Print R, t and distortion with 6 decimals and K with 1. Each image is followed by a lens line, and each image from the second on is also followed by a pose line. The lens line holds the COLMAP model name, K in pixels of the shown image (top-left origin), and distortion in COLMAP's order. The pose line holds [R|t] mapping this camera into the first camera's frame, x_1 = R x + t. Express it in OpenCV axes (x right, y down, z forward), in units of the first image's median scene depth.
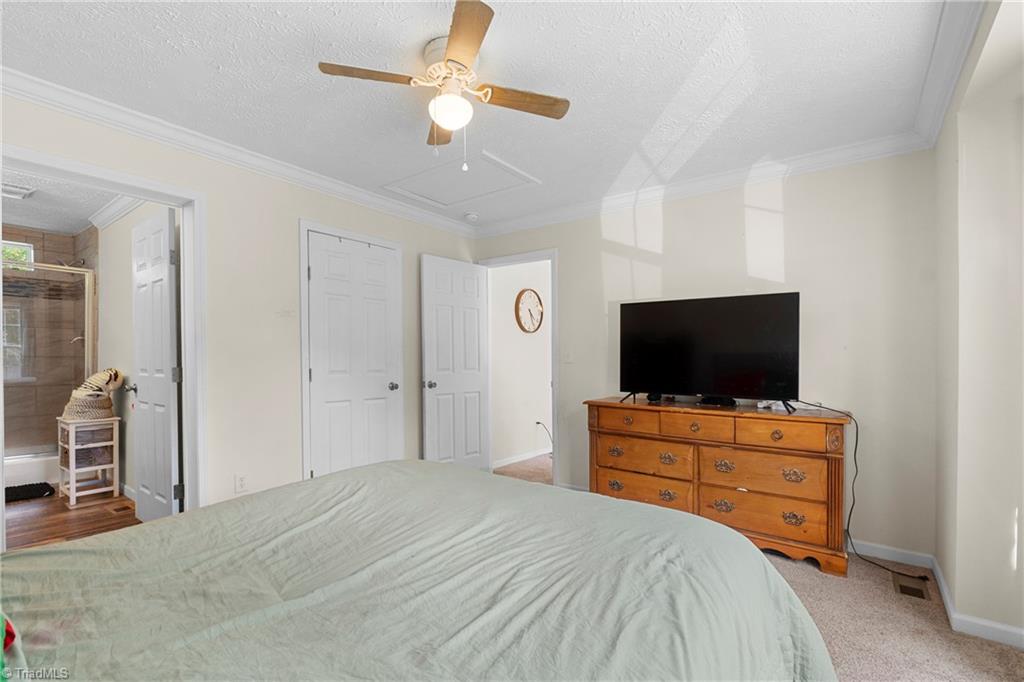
lens RADIAL K [[456.9, 0, 534.8], [0, 456.9, 362.1], [0, 0, 1]] dist [-0.000308, -0.000110]
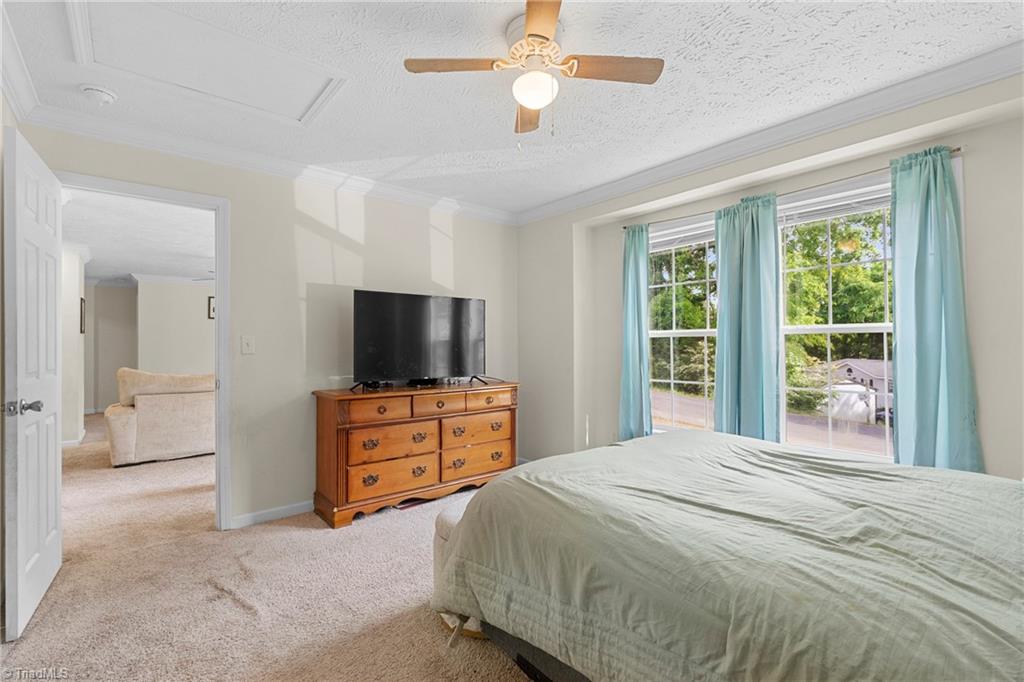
lens RADIAL K [[455.2, 0, 507.9], [0, 455.2, 339.5], [0, 0, 1]] dist [-0.000102, -0.000076]
pose [[0.261013, 0.006198, 0.965315, -0.690258], [0.017439, 0.999786, -0.011135, -0.008800], [-0.965178, 0.019740, 0.260849, 0.476493]]
